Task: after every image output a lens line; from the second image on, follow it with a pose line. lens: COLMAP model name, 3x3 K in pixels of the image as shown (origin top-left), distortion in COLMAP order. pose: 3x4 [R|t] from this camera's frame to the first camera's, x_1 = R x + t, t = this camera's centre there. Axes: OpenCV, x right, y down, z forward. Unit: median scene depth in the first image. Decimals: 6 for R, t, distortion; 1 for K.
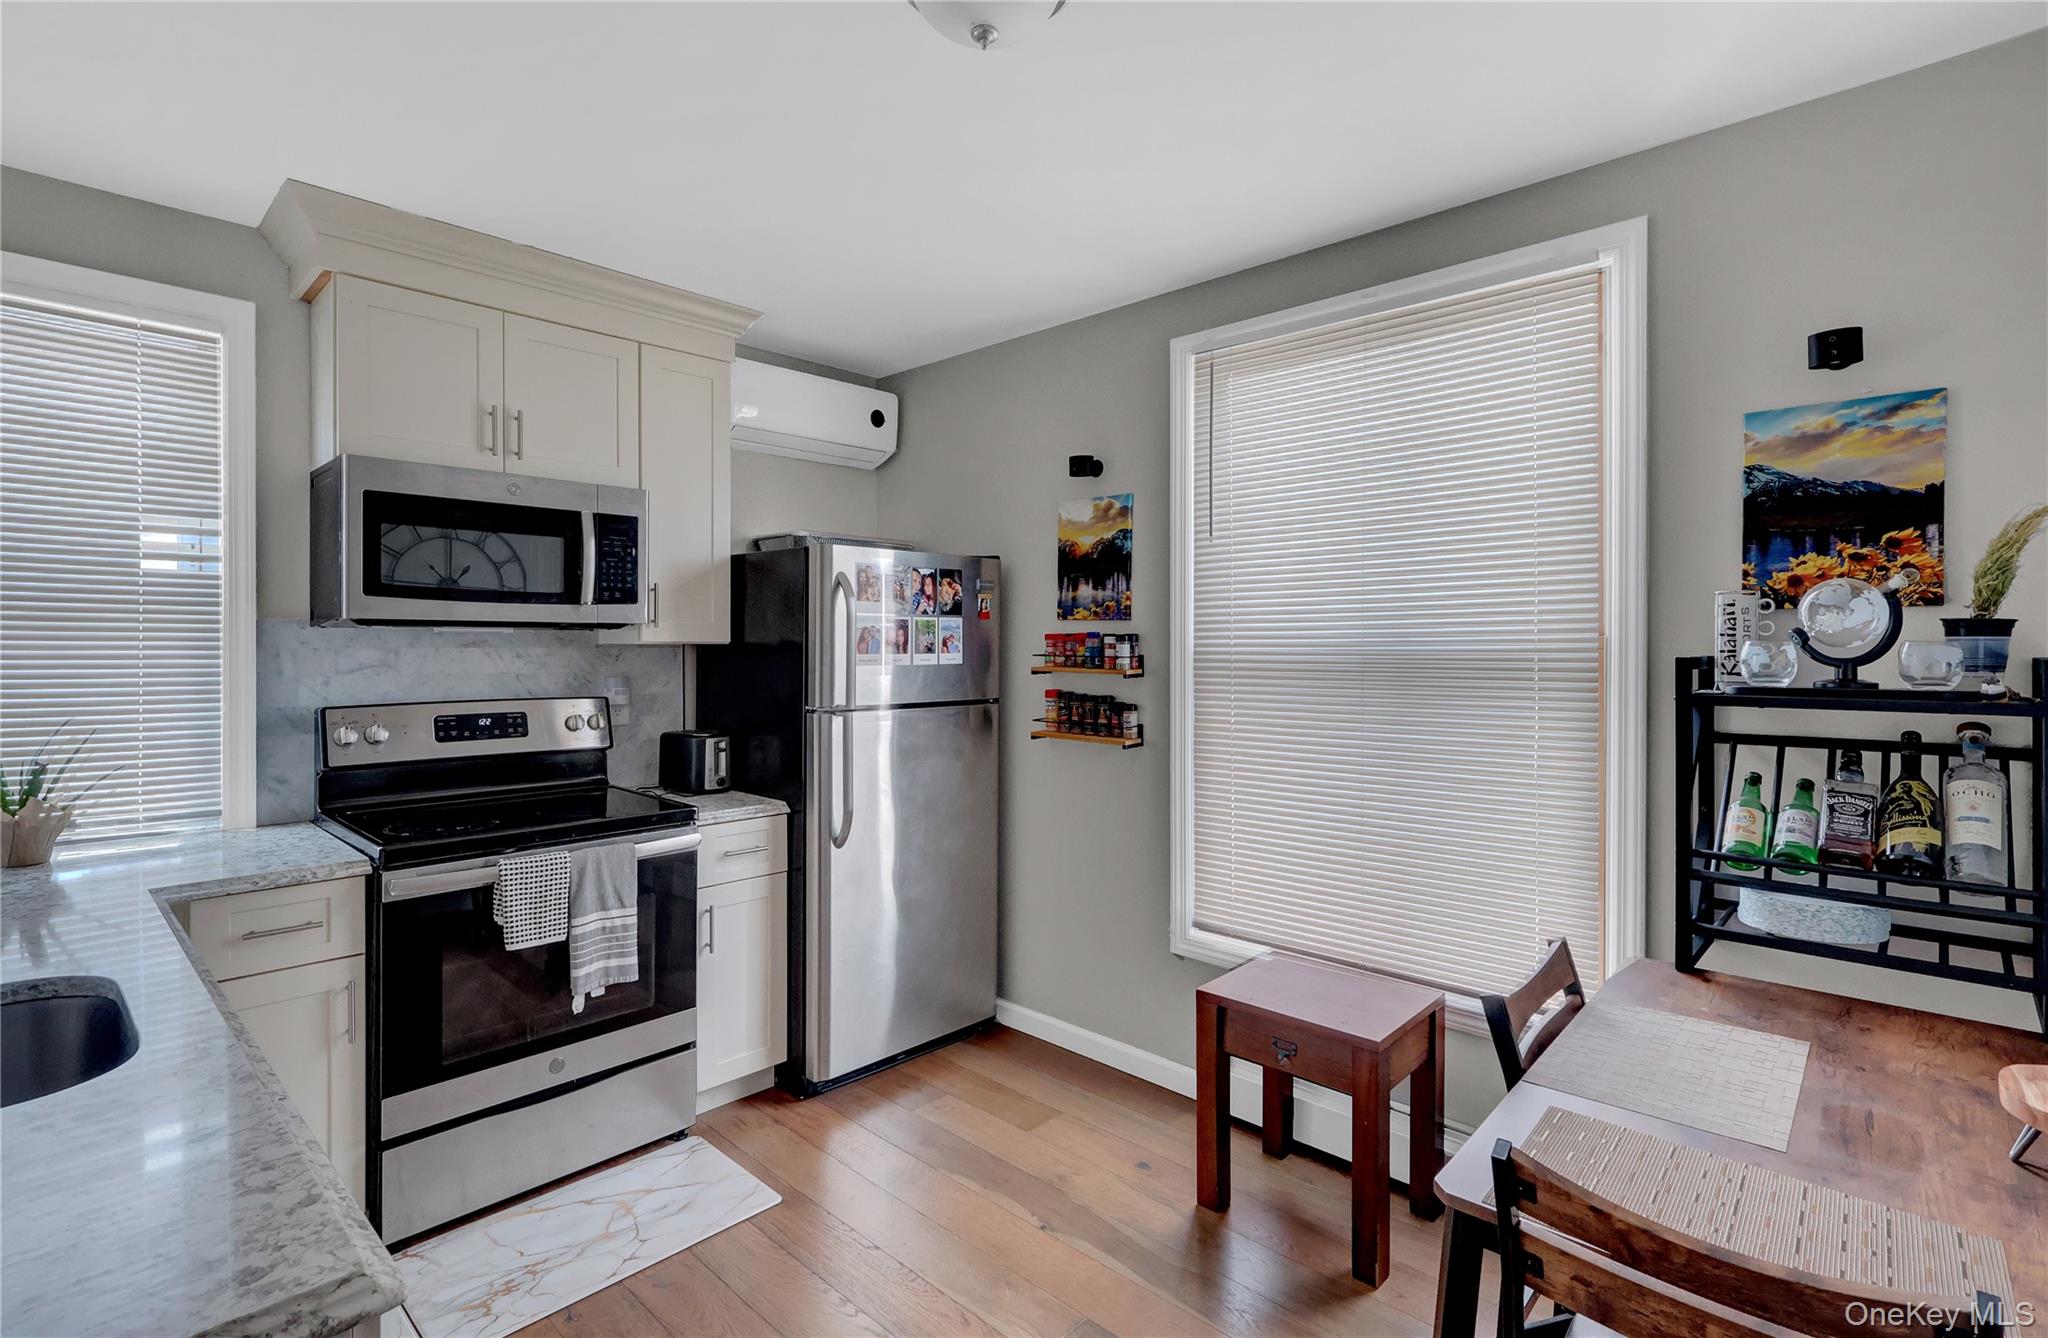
lens RADIAL K [[953.8, 0, 1027.5], [0, 953.8, 632.7], [0, 0, 1]] dist [0.002097, 0.000265]
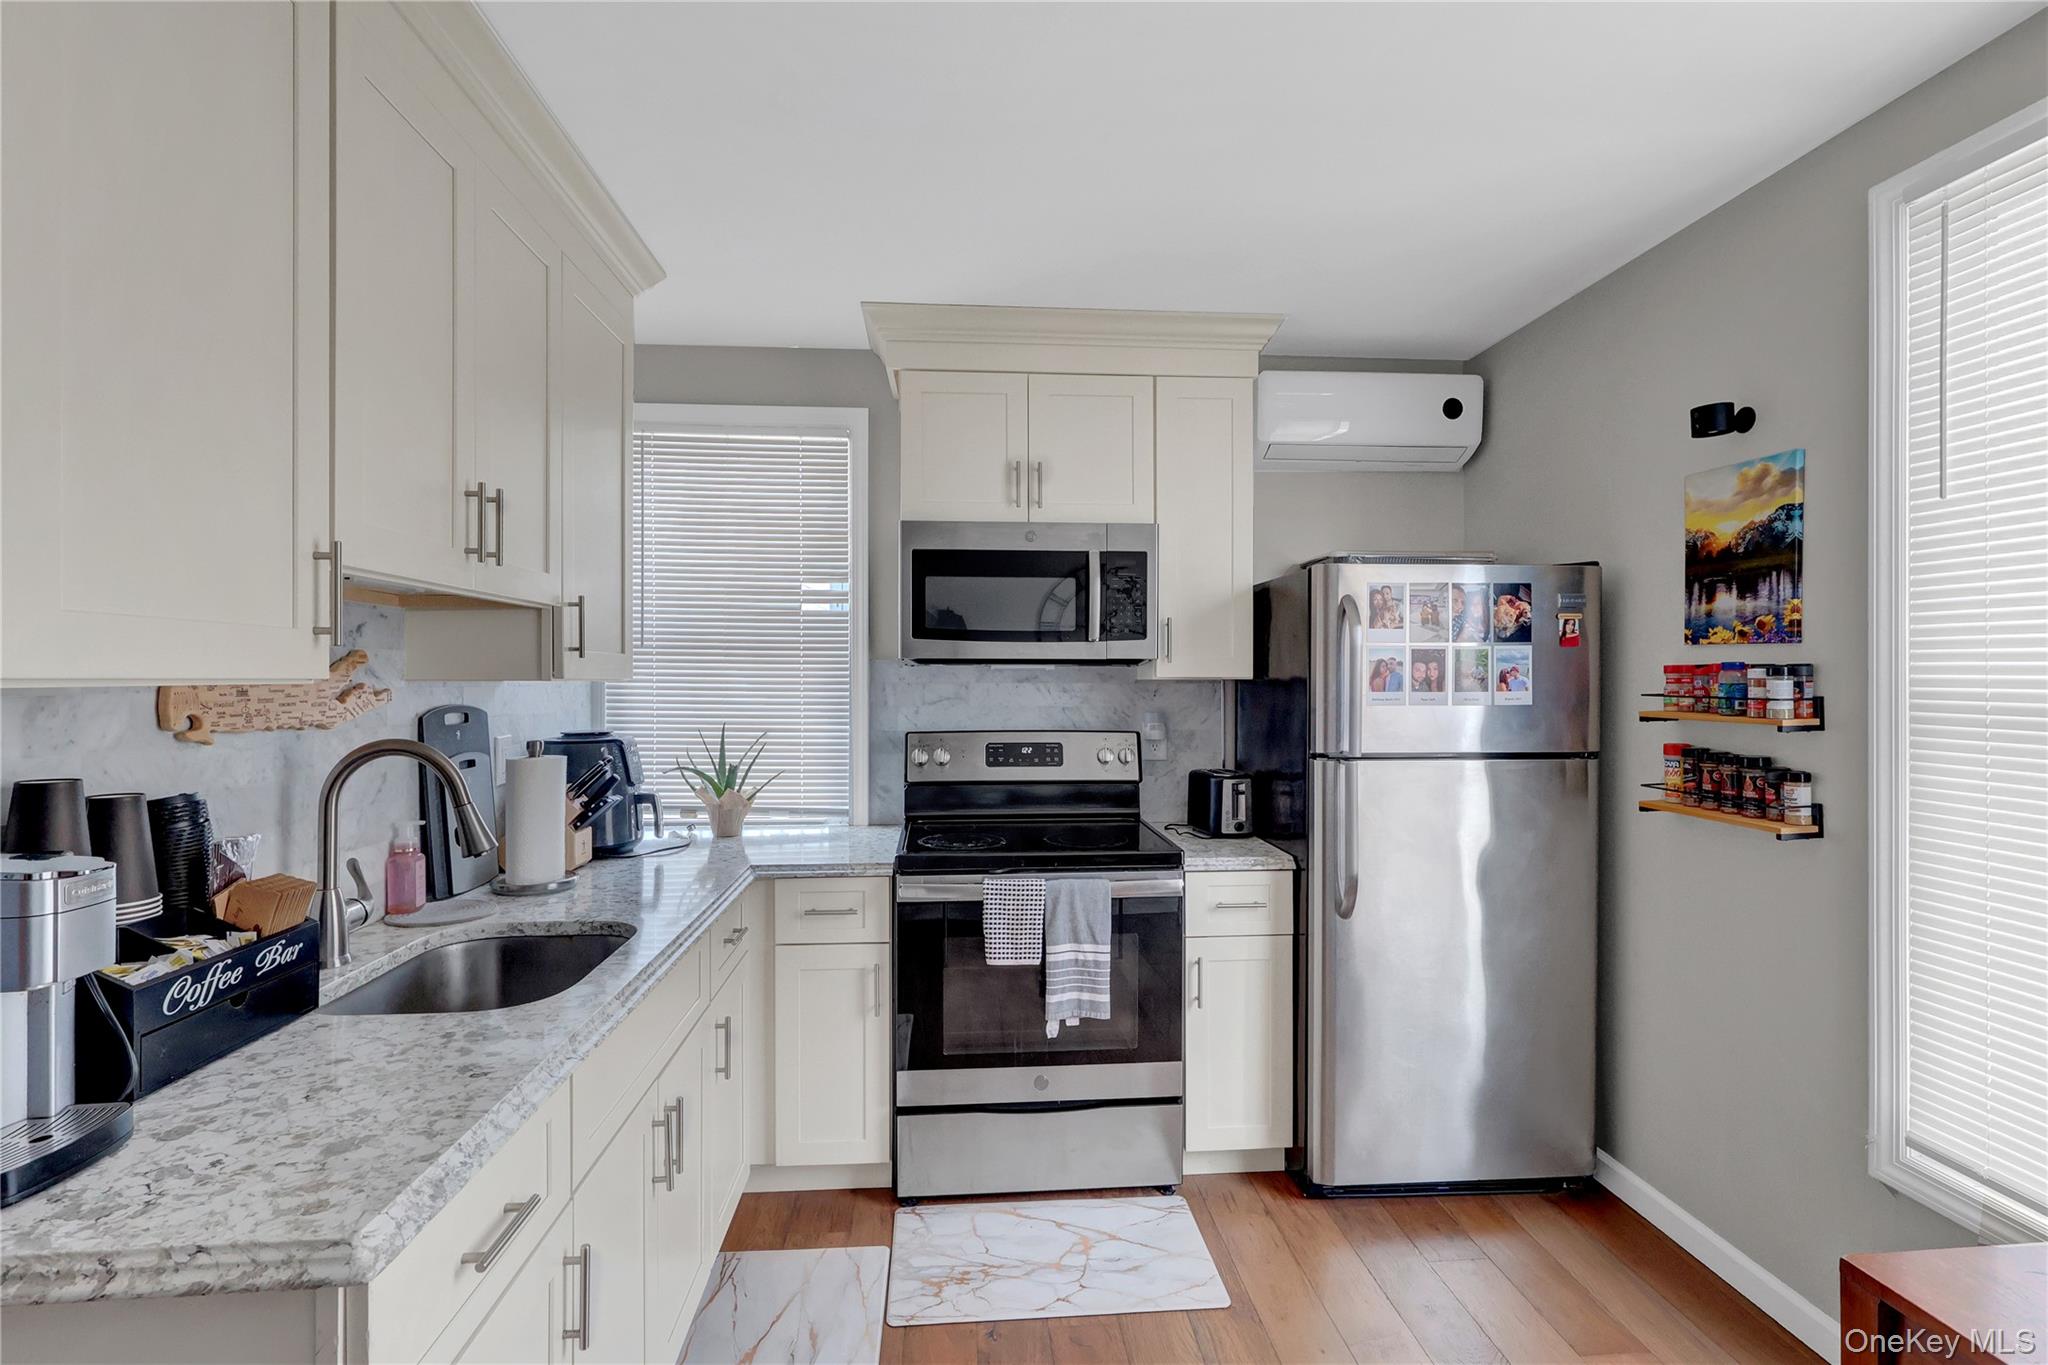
lens RADIAL K [[954.9, 0, 1031.1], [0, 954.9, 669.3], [0, 0, 1]] dist [-0.002618, -0.000158]
pose [[0.744515, -0.007240, -0.667567, 0.159712], [0.008424, 0.999963, -0.001449, 0.001547], [0.667553, -0.004545, 0.744549, 0.173139]]
